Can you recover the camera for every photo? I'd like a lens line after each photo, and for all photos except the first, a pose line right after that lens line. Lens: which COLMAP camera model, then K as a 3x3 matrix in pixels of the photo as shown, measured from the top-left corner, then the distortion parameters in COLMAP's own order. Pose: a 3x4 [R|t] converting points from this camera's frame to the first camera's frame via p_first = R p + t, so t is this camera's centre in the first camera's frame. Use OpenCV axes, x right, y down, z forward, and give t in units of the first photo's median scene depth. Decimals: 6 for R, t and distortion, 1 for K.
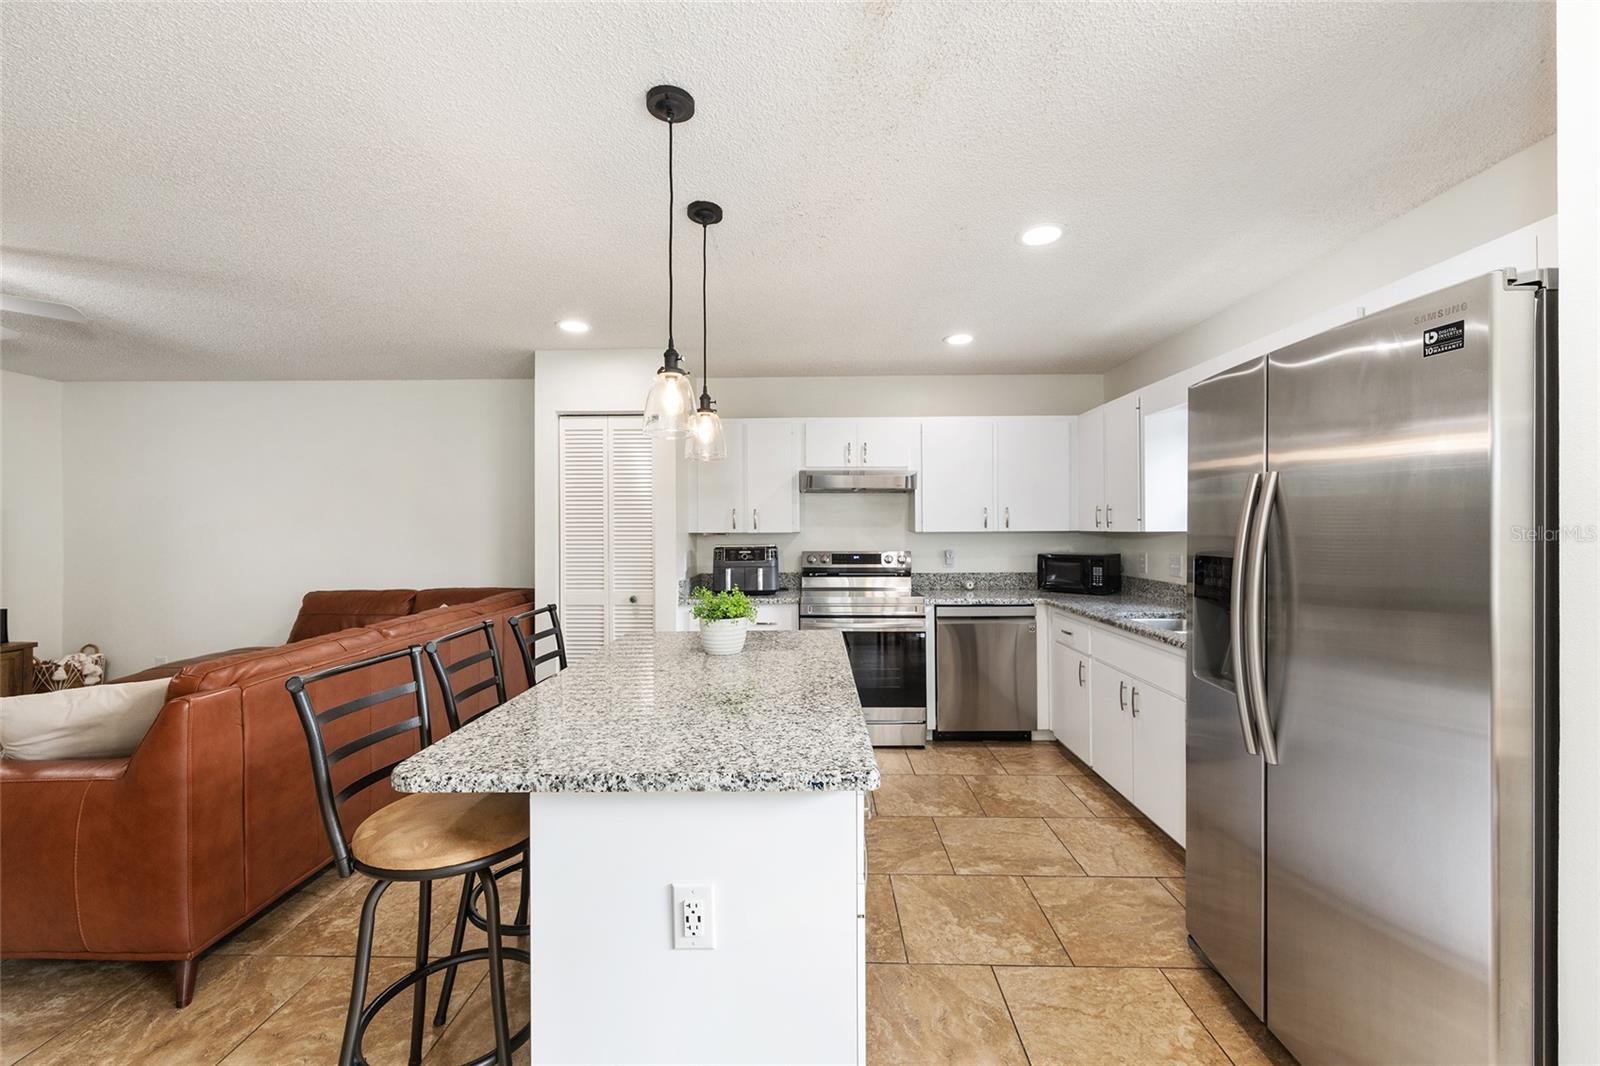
lens RADIAL K [[641.9, 0, 799.4], [0, 641.9, 530.0], [0, 0, 1]] dist [-0.002734, 0.001439]
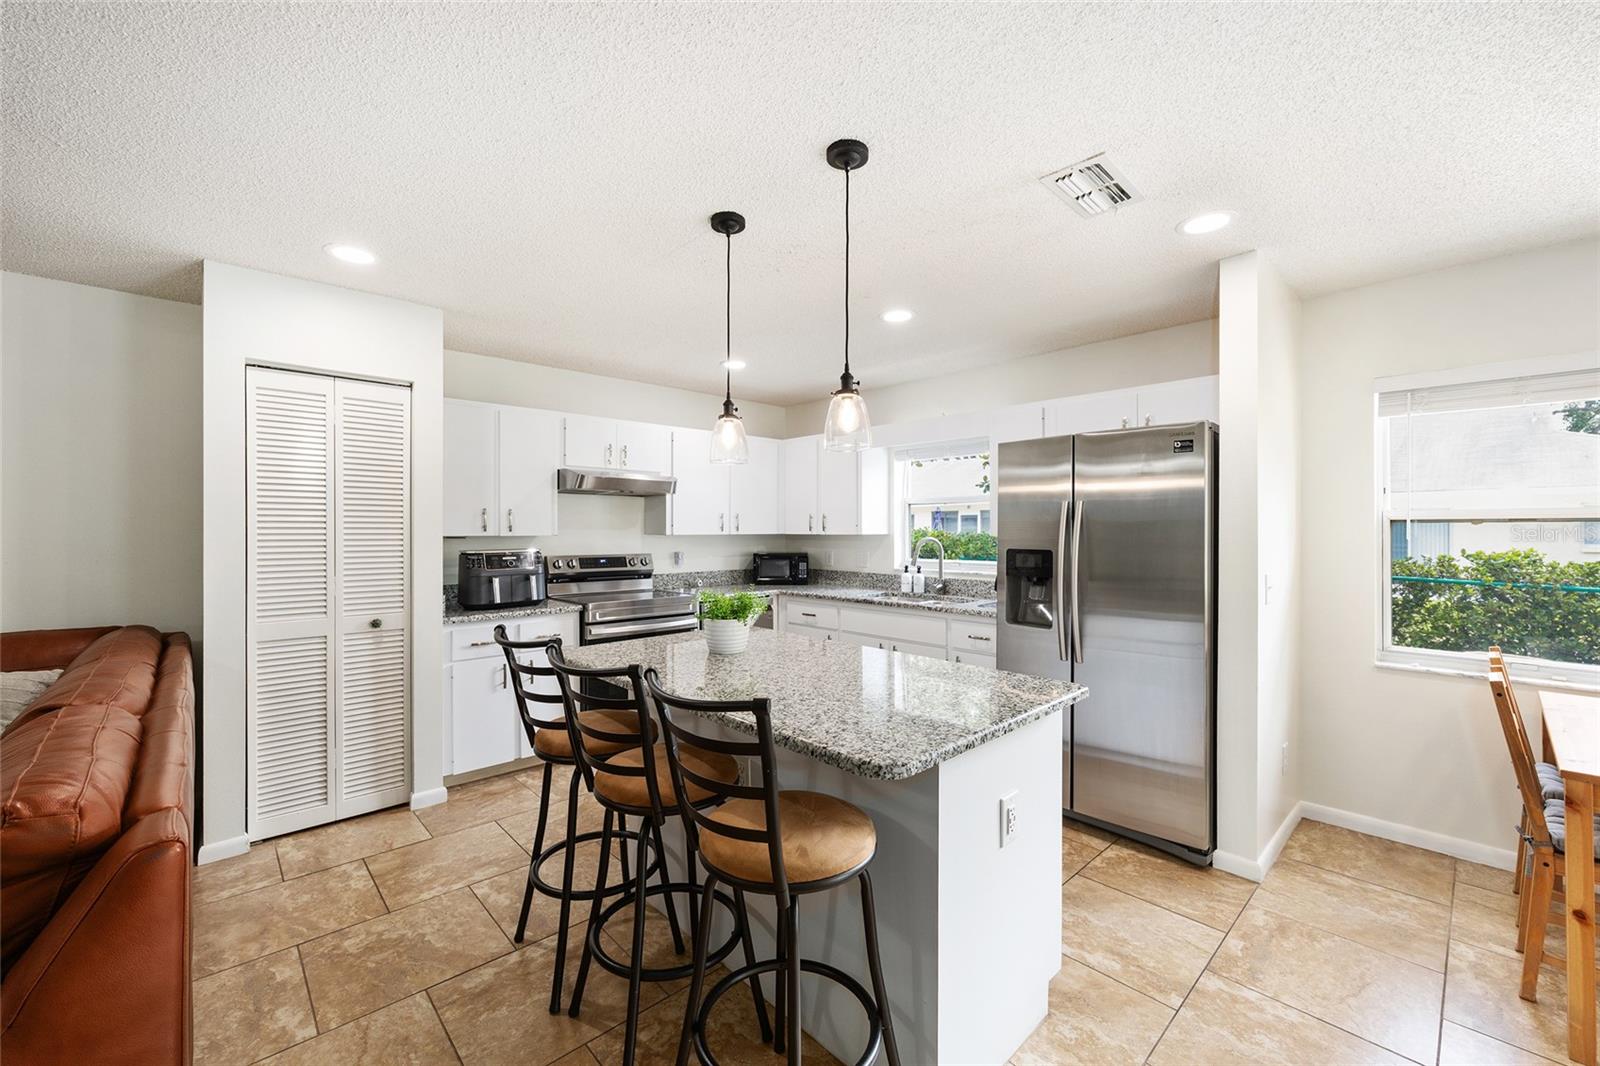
lens RADIAL K [[641.9, 0, 797.8], [0, 641.9, 531.7], [0, 0, 1]] dist [-0.002734, 0.001439]
pose [[0.715067, 0.002124, 0.699053, -0.418351], [-0.000567, 0.999997, -0.002458, 0.000192], [-0.699056, 0.001362, 0.715066, 0.100396]]
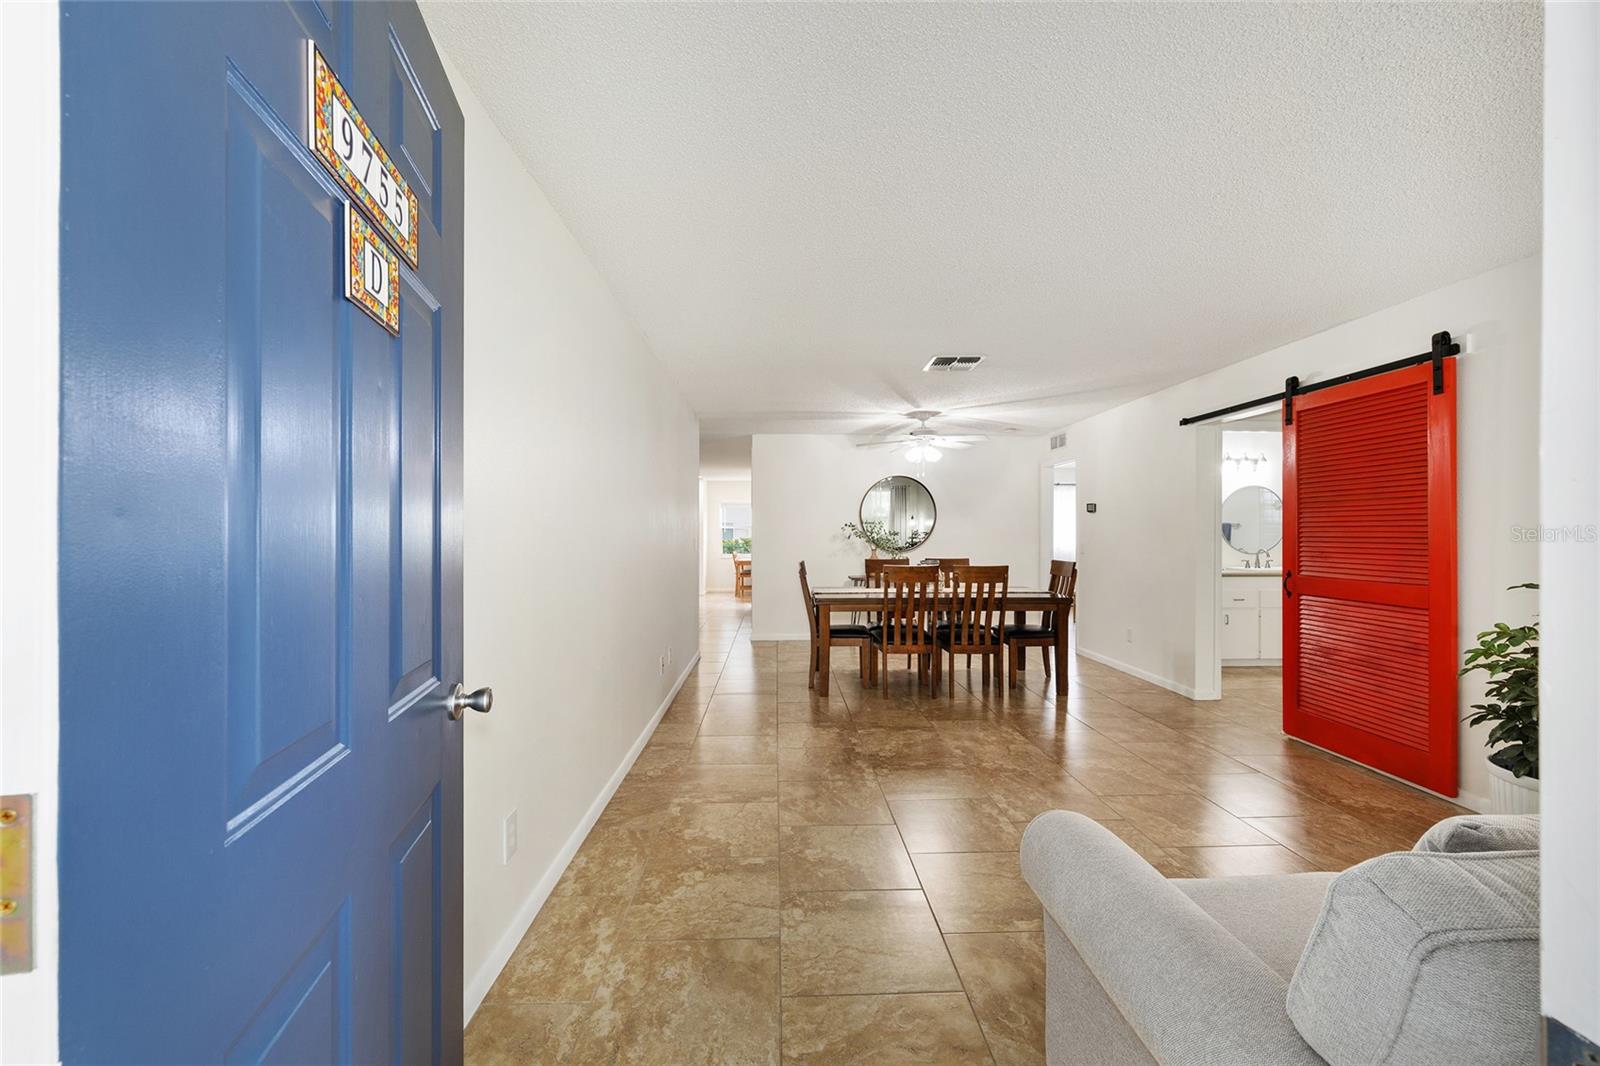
lens RADIAL K [[641.9, 0, 803.1], [0, 641.9, 540.9], [0, 0, 1]] dist [-0.002734, 0.001439]
pose [[-0.062448, -0.007917, 0.998017, -2.960665], [0.003264, 0.999962, 0.008136, 0.026194], [-0.998043, 0.003765, -0.062420, -0.074349]]
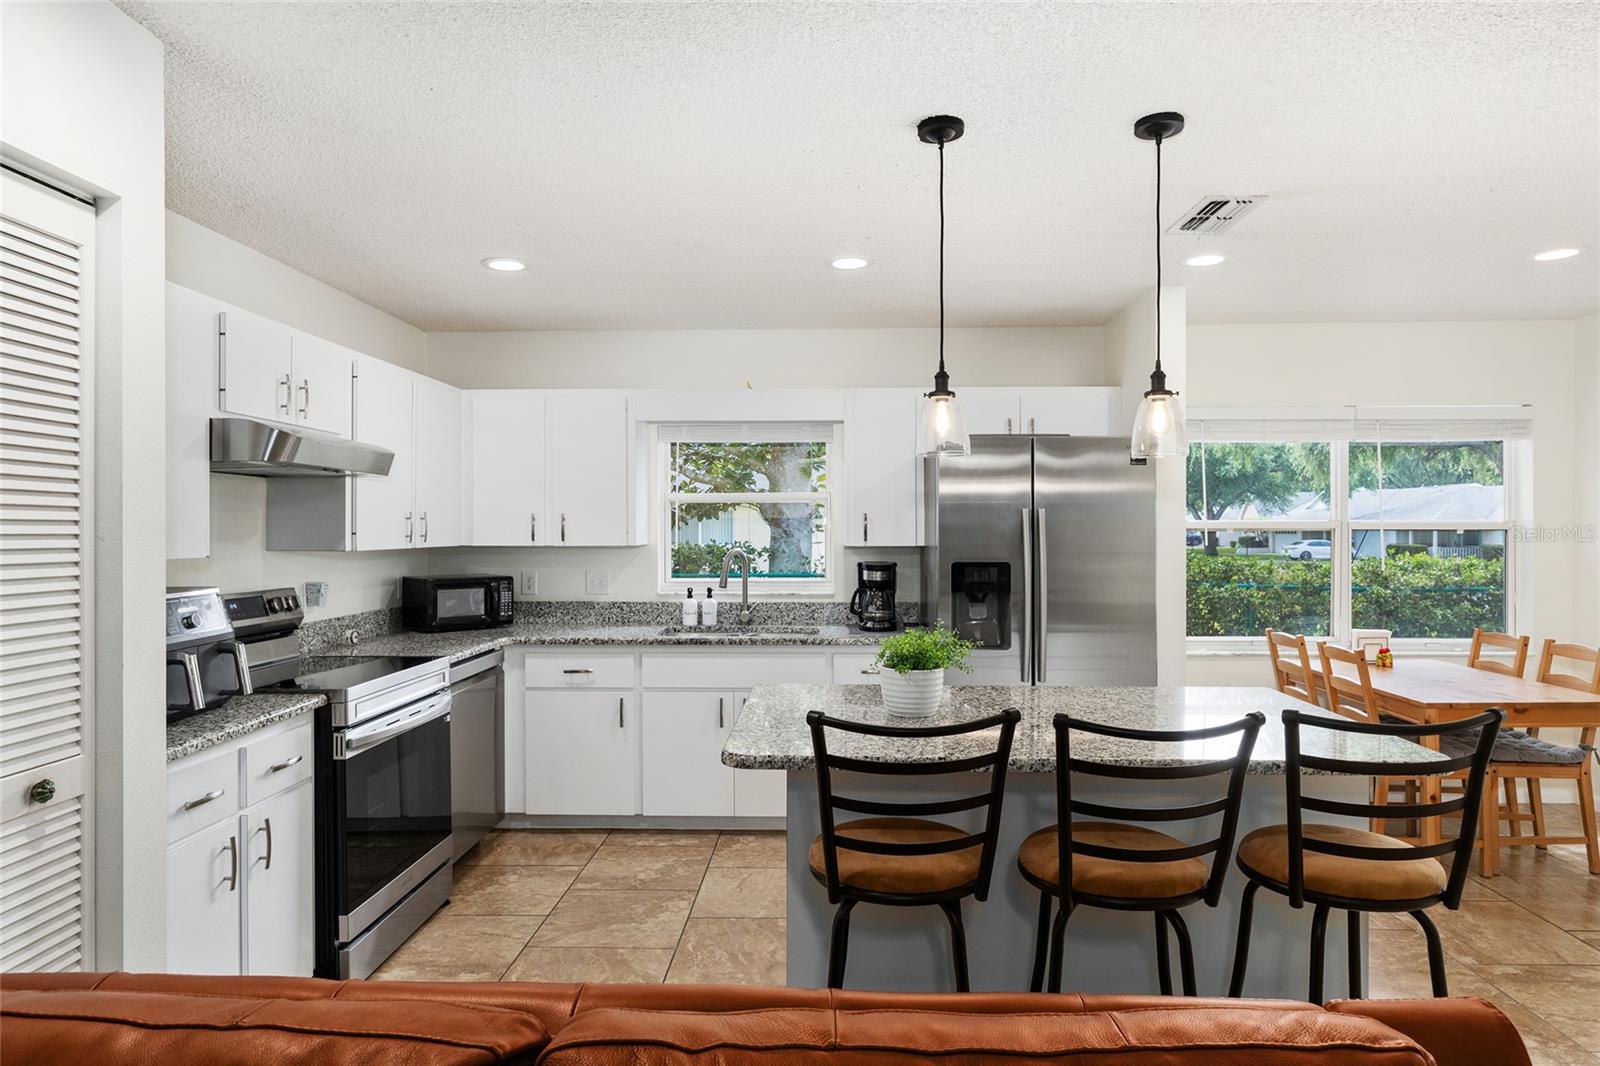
lens RADIAL K [[942.7, 0, 806.1], [0, 942.7, 534.2], [0, 0, 1]] dist [0.010342, 0.001058]
pose [[0.010838, -0.001148, 0.999941, -0.677187], [0.004205, 0.999991, 0.001102, -0.011669], [-0.999932, 0.004193, 0.010843, 0.613821]]
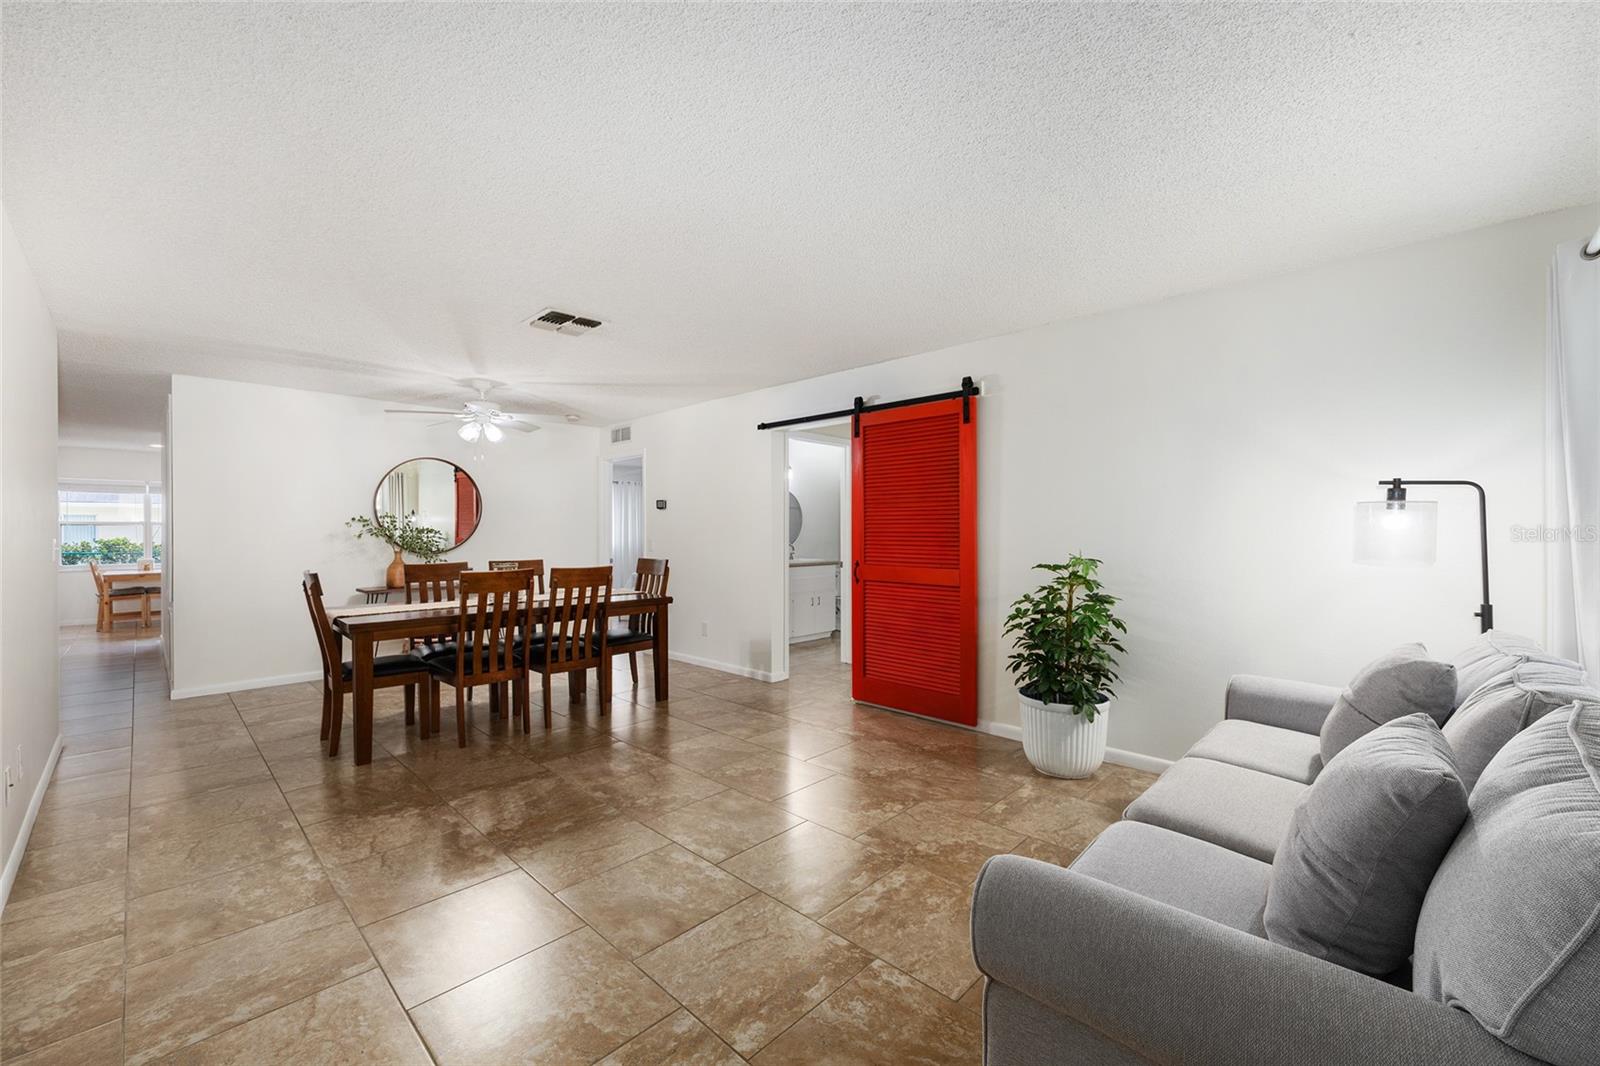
lens RADIAL K [[641.9, 0, 804.3], [0, 641.9, 536.9], [0, 0, 1]] dist [-0.002734, 0.001439]
pose [[-0.734782, 0.000411, 0.678303, -2.749902], [0.007074, 0.999950, 0.007056, 0.029752], [-0.678266, 0.009983, -0.734749, 0.034820]]
